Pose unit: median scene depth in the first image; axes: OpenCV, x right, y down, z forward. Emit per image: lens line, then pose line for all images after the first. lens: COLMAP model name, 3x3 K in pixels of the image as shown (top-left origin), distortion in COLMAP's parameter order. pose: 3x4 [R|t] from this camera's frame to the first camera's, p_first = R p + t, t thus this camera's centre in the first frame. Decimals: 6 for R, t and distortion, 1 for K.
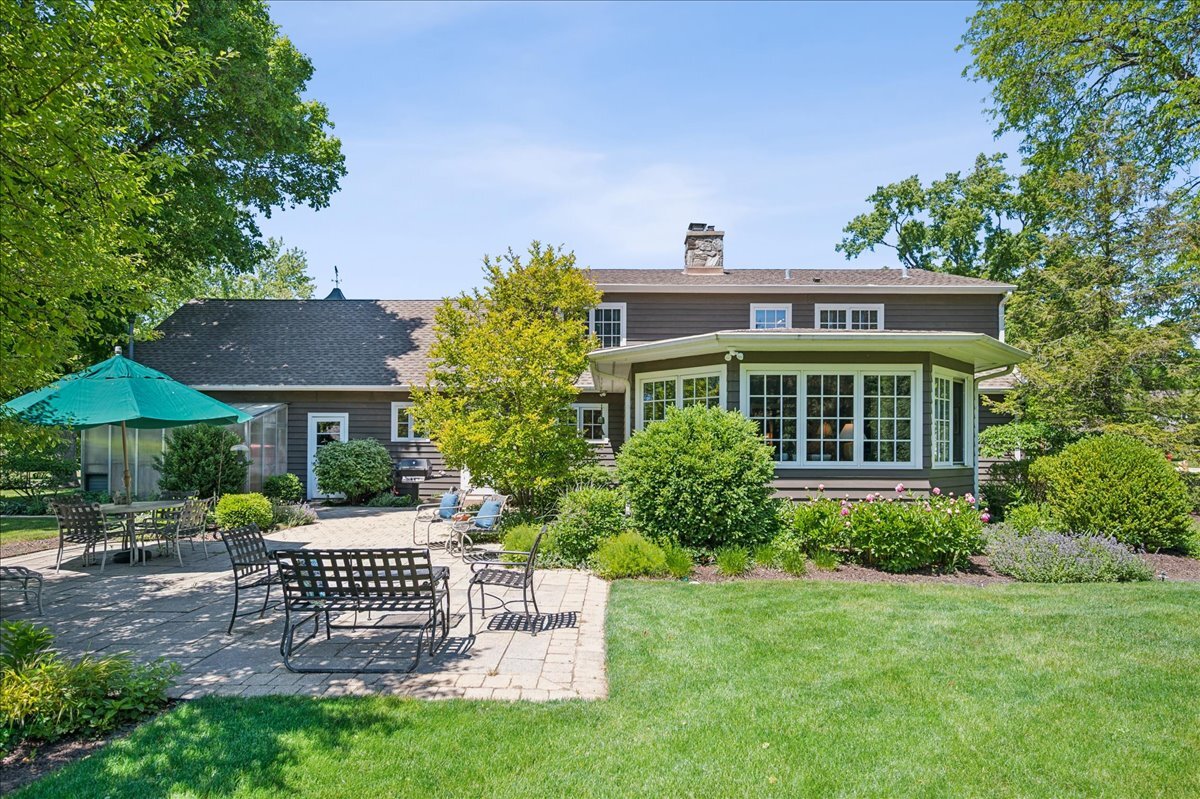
lens RADIAL K [[672.0, 0, 602.7], [0, 672.0, 444.6], [0, 0, 1]] dist [0.001915, 0.000577]
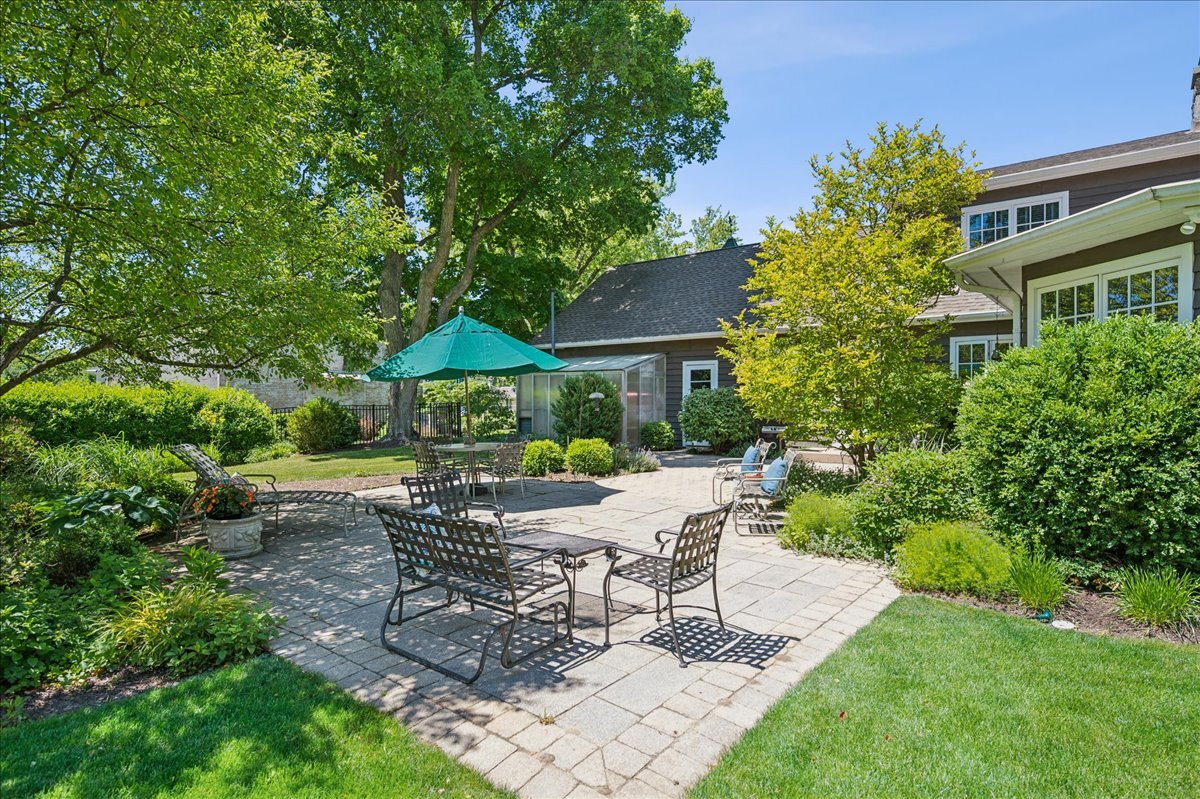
lens RADIAL K [[647.5, 0, 602.5], [0, 647.5, 399.0], [0, 0, 1]] dist [0.003685, -0.000099]
pose [[0.780851, -0.002072, -0.624713, 0.146780], [0.006359, 0.999969, 0.004631, 0.008066], [0.624684, -0.007589, 0.780840, 0.273253]]
